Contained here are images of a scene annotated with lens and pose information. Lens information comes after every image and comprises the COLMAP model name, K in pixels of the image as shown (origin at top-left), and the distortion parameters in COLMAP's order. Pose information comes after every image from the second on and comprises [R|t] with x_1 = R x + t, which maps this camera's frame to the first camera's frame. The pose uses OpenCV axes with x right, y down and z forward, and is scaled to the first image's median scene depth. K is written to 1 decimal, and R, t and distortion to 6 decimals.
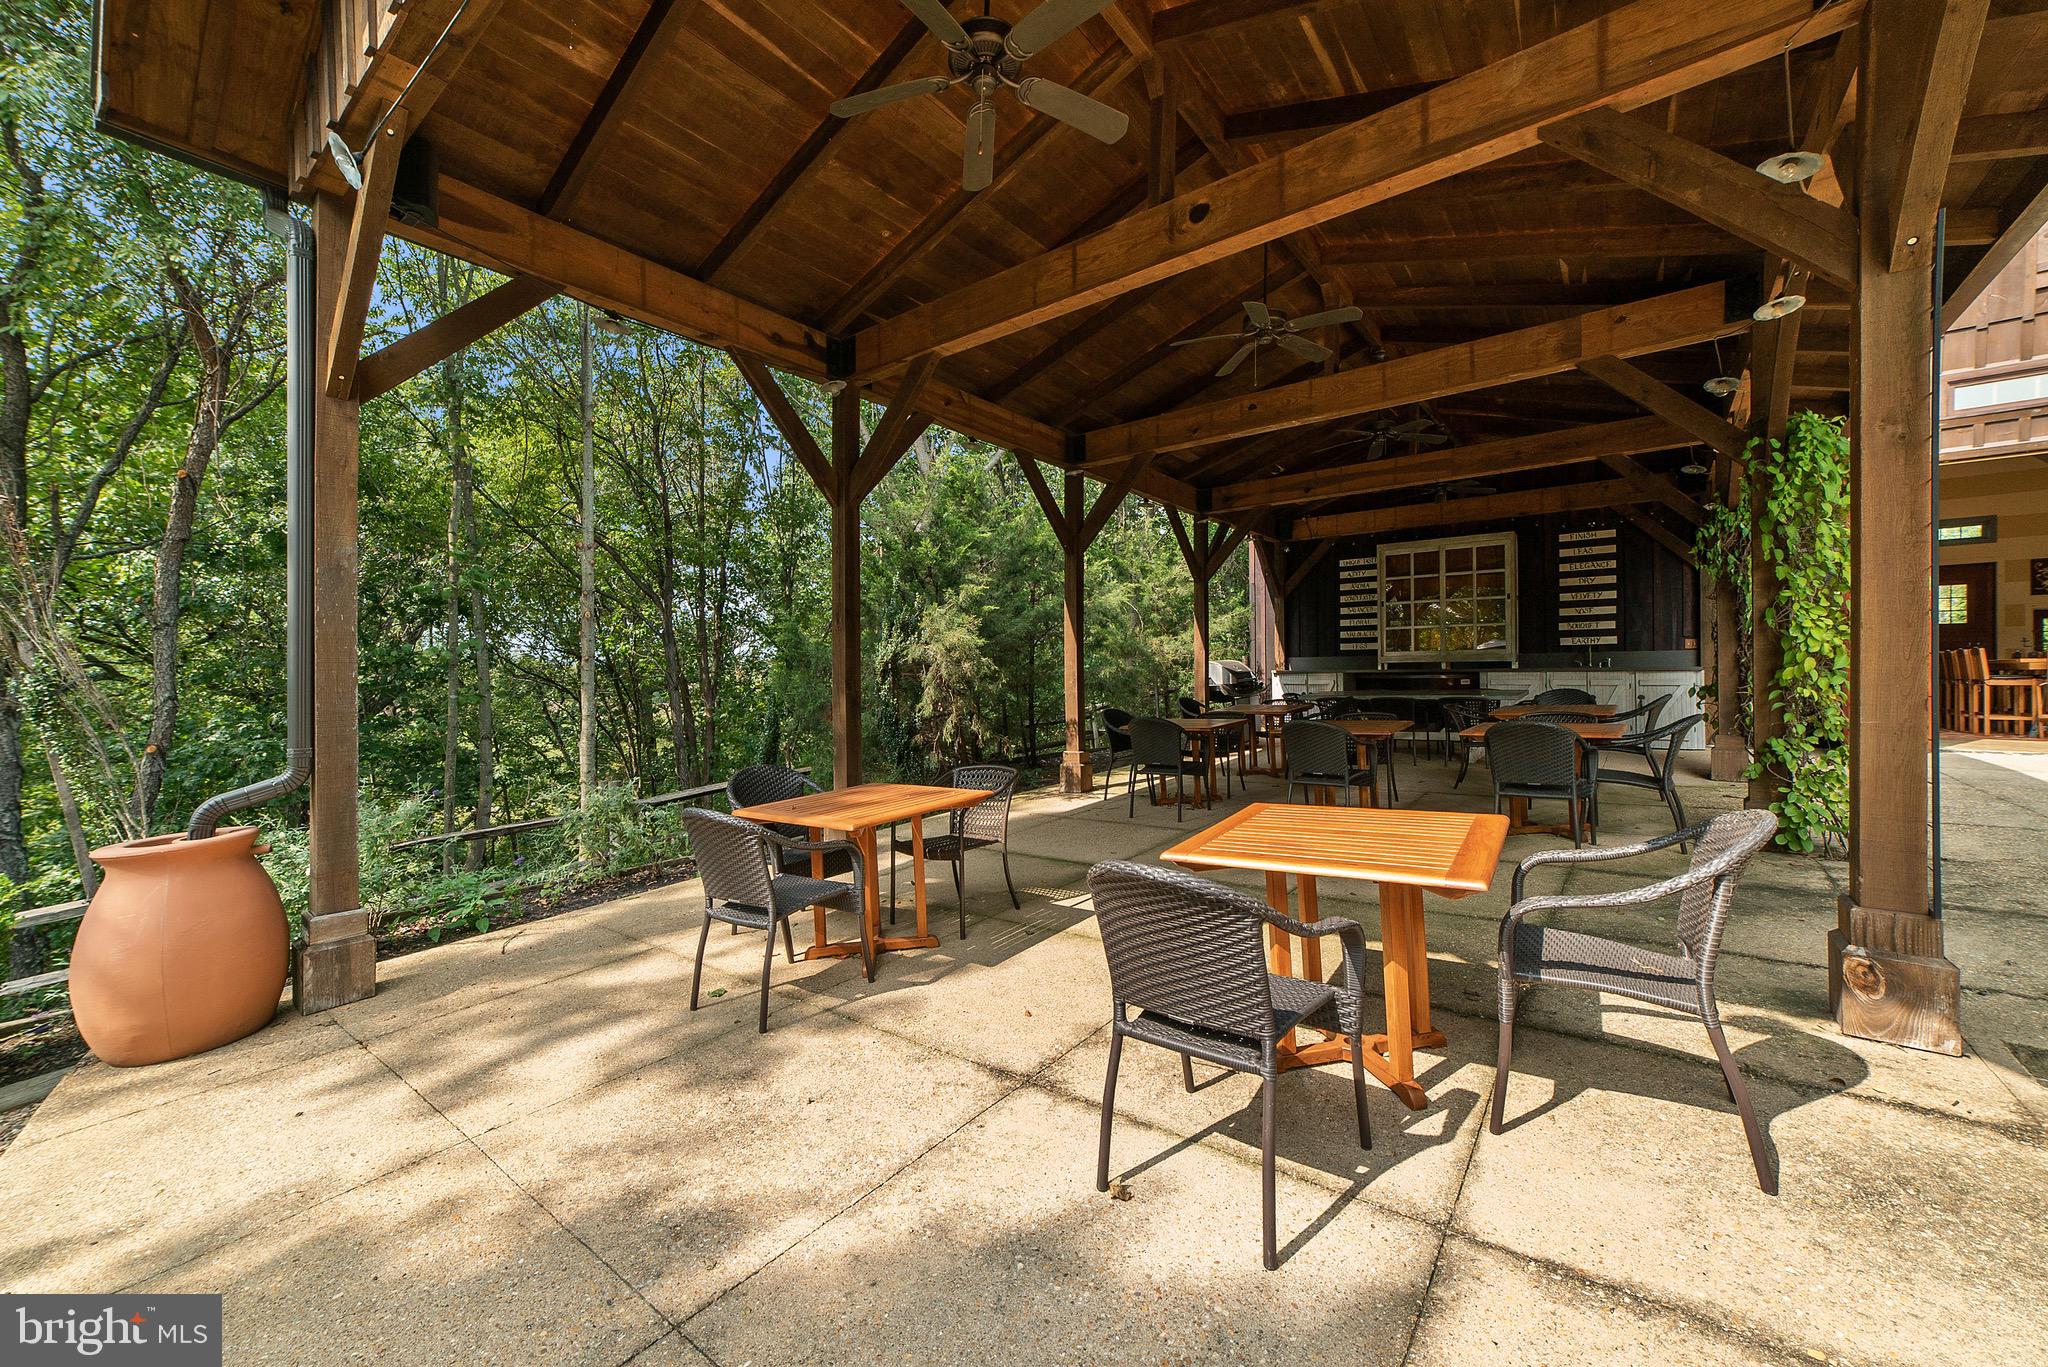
lens RADIAL K [[794.6, 0, 1024.0], [0, 794.6, 683.5], [0, 0, 1]] dist [-0.013342, 0.000163]
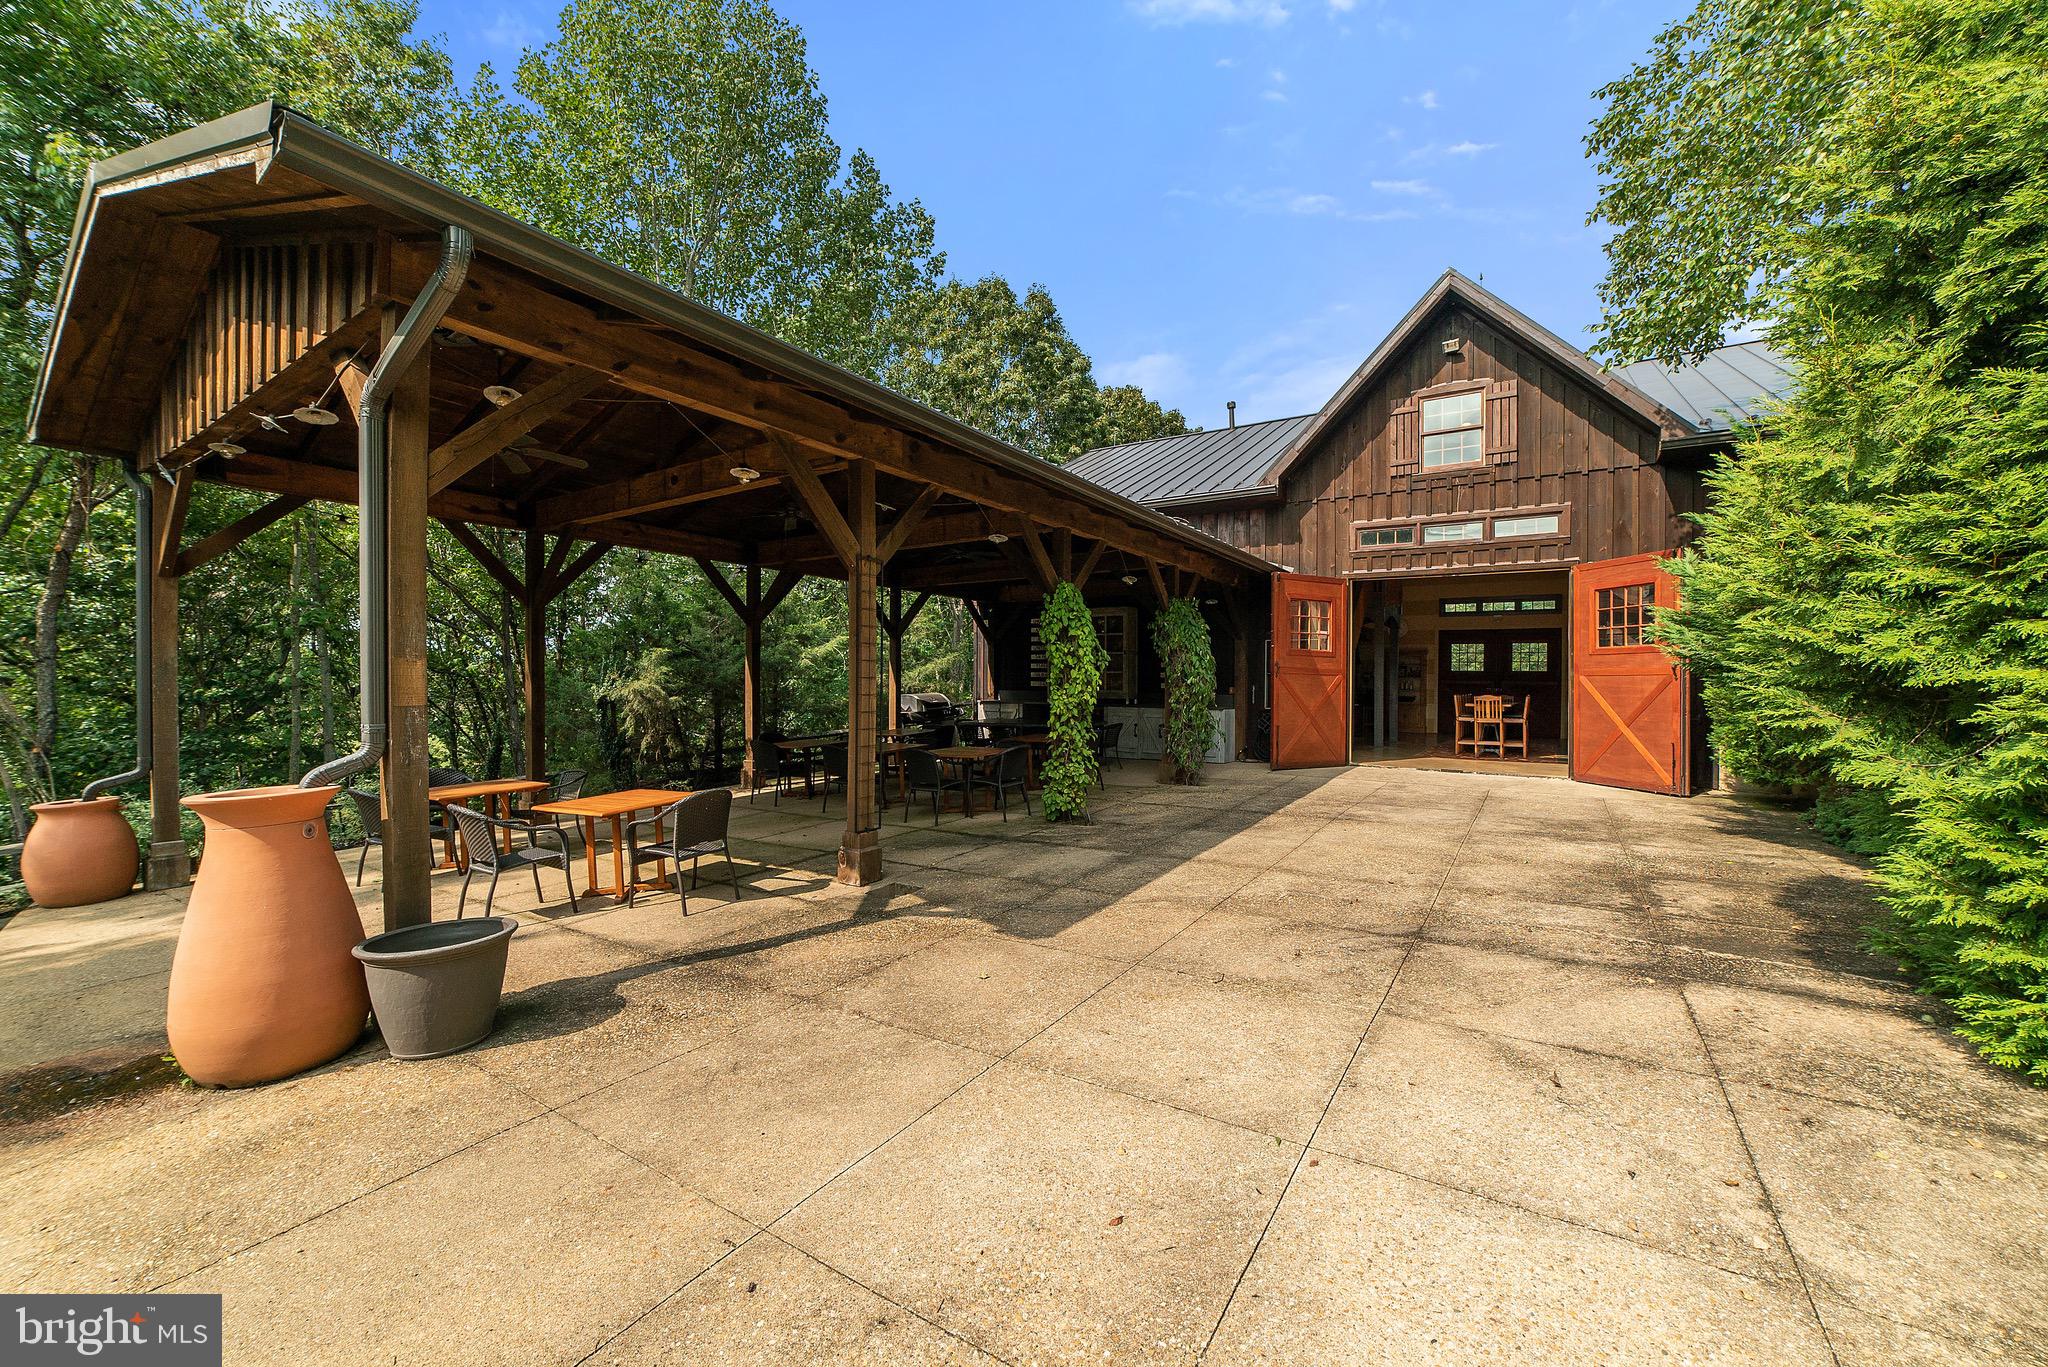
lens RADIAL K [[776.1, 0, 1078.0], [0, 776.1, 707.5], [0, 0, 1]] dist [-0.012807, -0.000096]
pose [[0.992749, 0.018459, 0.118781, 0.933752], [-0.021157, 0.999545, 0.021490, -0.104407], [-0.118330, -0.023847, 0.992688, -0.930318]]
